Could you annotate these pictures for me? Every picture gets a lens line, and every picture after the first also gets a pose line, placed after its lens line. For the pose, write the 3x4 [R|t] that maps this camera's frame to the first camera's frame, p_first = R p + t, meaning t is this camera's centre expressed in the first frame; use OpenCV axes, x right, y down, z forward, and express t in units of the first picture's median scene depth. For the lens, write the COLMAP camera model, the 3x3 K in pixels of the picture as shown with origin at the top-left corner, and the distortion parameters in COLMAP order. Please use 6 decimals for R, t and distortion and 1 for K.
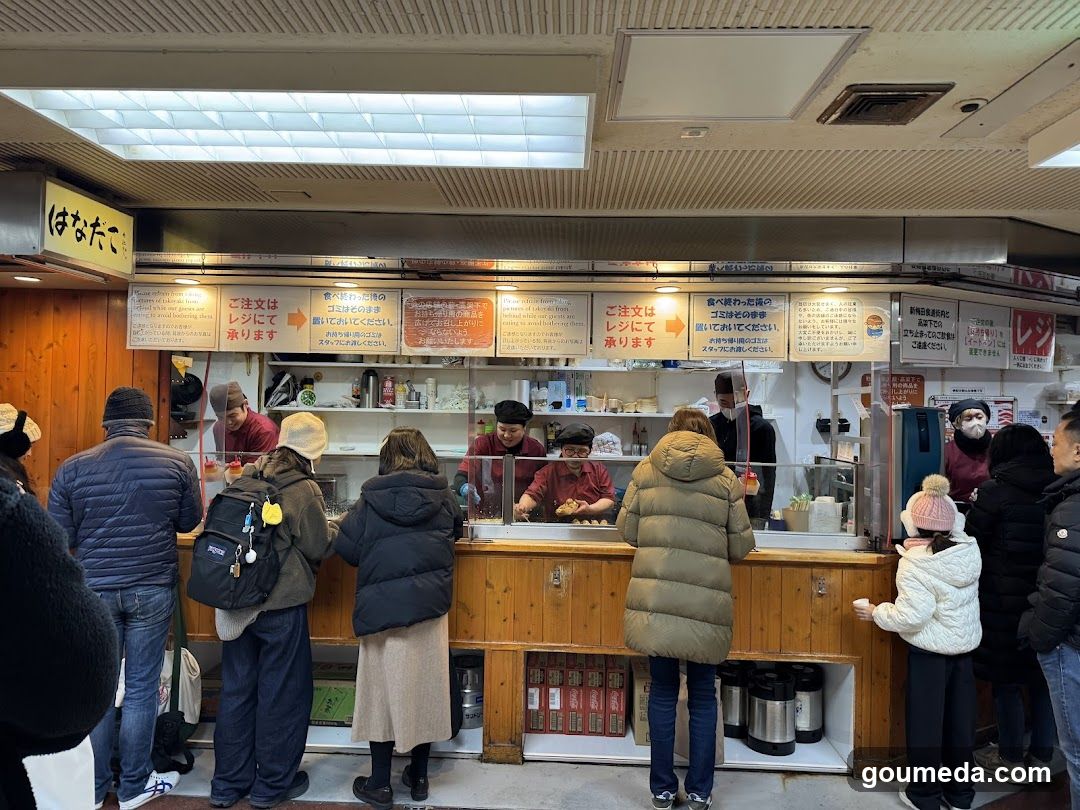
lens RADIAL K [[771.2, 0, 542.1], [0, 771.2, 400.8], [0, 0, 1]] dist [0.033863, -0.016451]
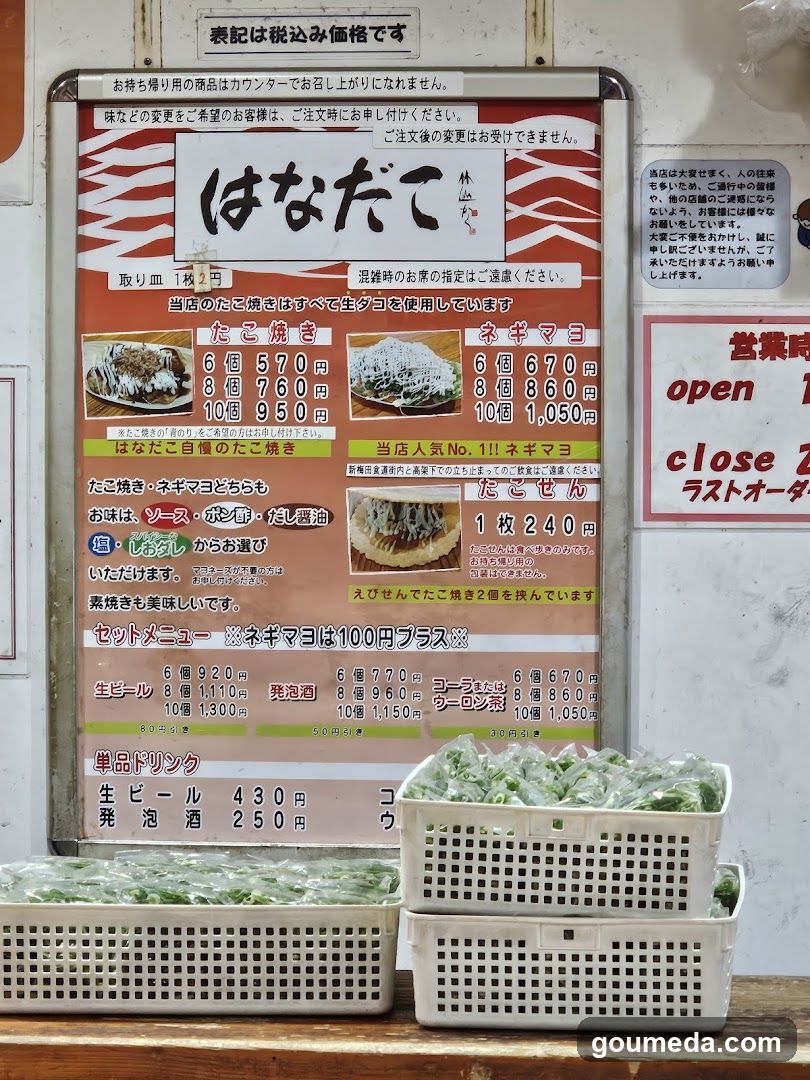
lens RADIAL K [[771.2, 0, 404.4], [0, 771.2, 542.0], [0, 0, 1]] dist [0.033863, -0.016451]
pose [[0.041520, -0.024457, -0.998838, -0.144596], [0.005648, 0.999690, -0.024243, -0.011697], [0.999122, -0.004635, 0.041645, 1.029388]]
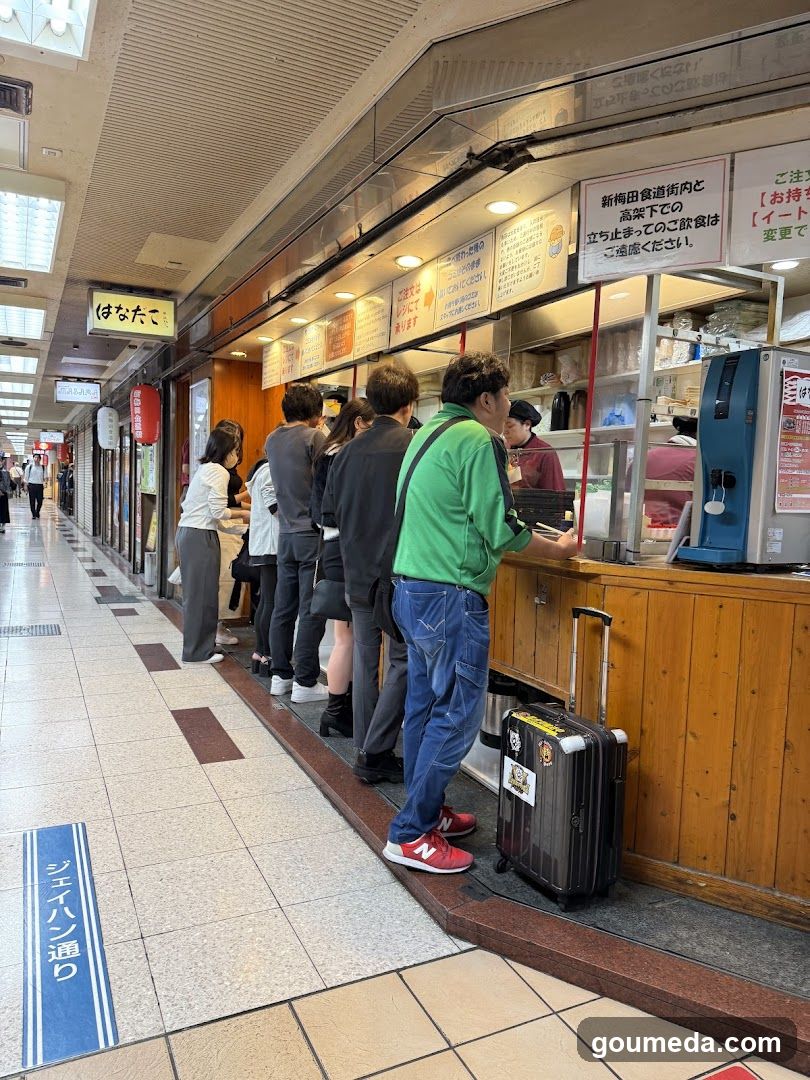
lens RADIAL K [[771.2, 0, 399.3], [0, 771.2, 541.5], [0, 0, 1]] dist [0.033863, -0.016451]
pose [[0.483367, 0.062864, -0.873158, 1.329335], [-0.008896, 0.997720, 0.066907, 0.182180], [0.875373, -0.024573, 0.482824, 0.668769]]
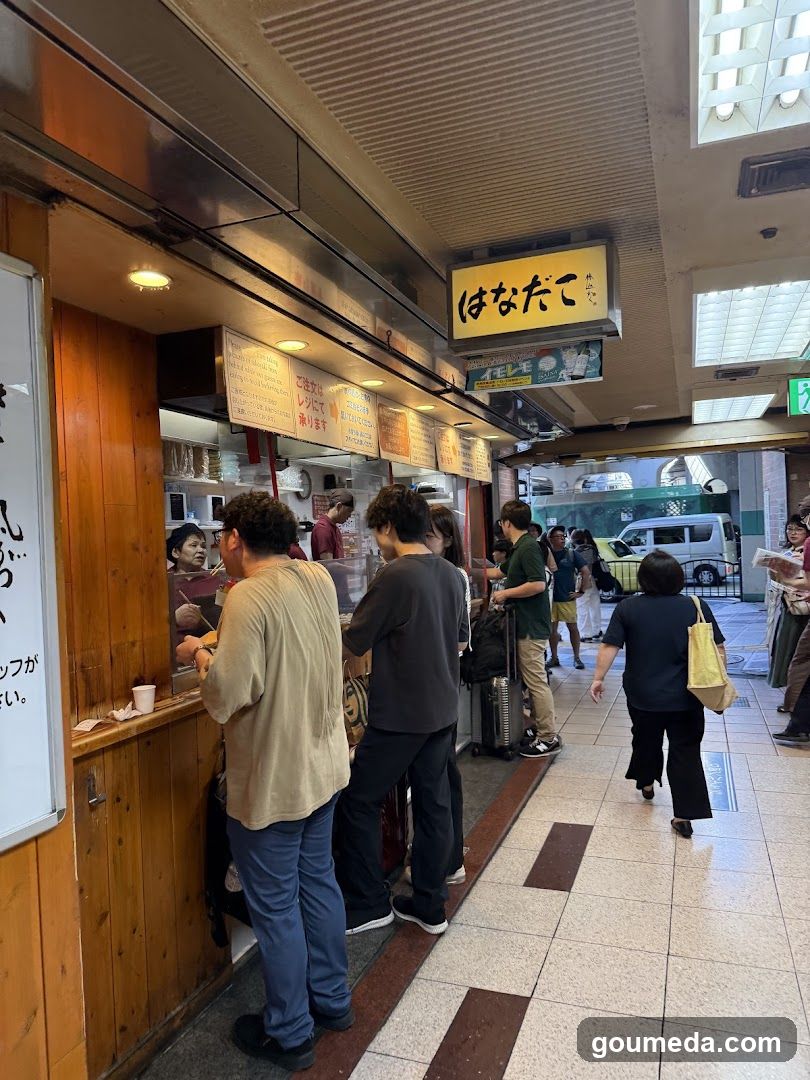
lens RADIAL K [[771.2, 0, 407.4], [0, 771.2, 544.5], [0, 0, 1]] dist [0.033863, -0.016451]
pose [[-0.297239, -0.007089, -0.954777, 0.299621], [0.028490, 0.999461, -0.016291, 0.074936], [0.954378, -0.032044, -0.296877, 1.137342]]
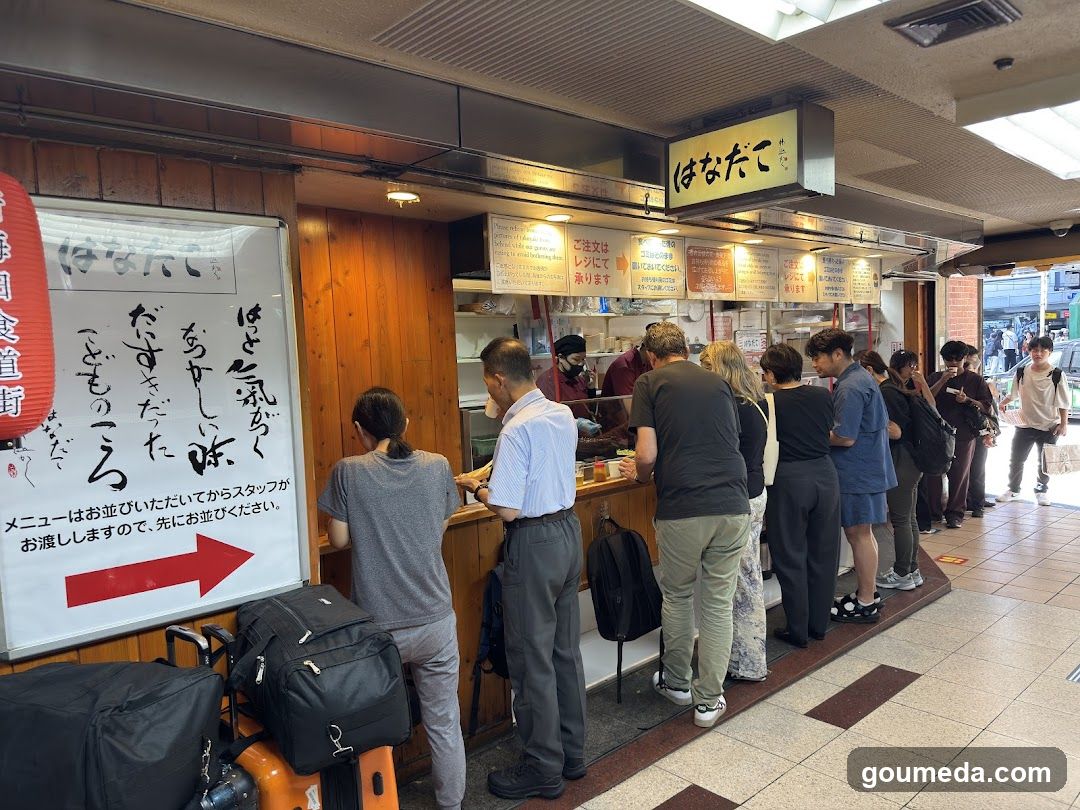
lens RADIAL K [[771.2, 0, 541.2], [0, 771.2, 405.9], [0, 0, 1]] dist [0.033863, -0.016451]
pose [[-0.697126, 0.050982, -0.715134, 0.254060], [0.018727, 0.998423, 0.052922, 0.016935], [0.716704, 0.023500, -0.696981, 1.509260]]
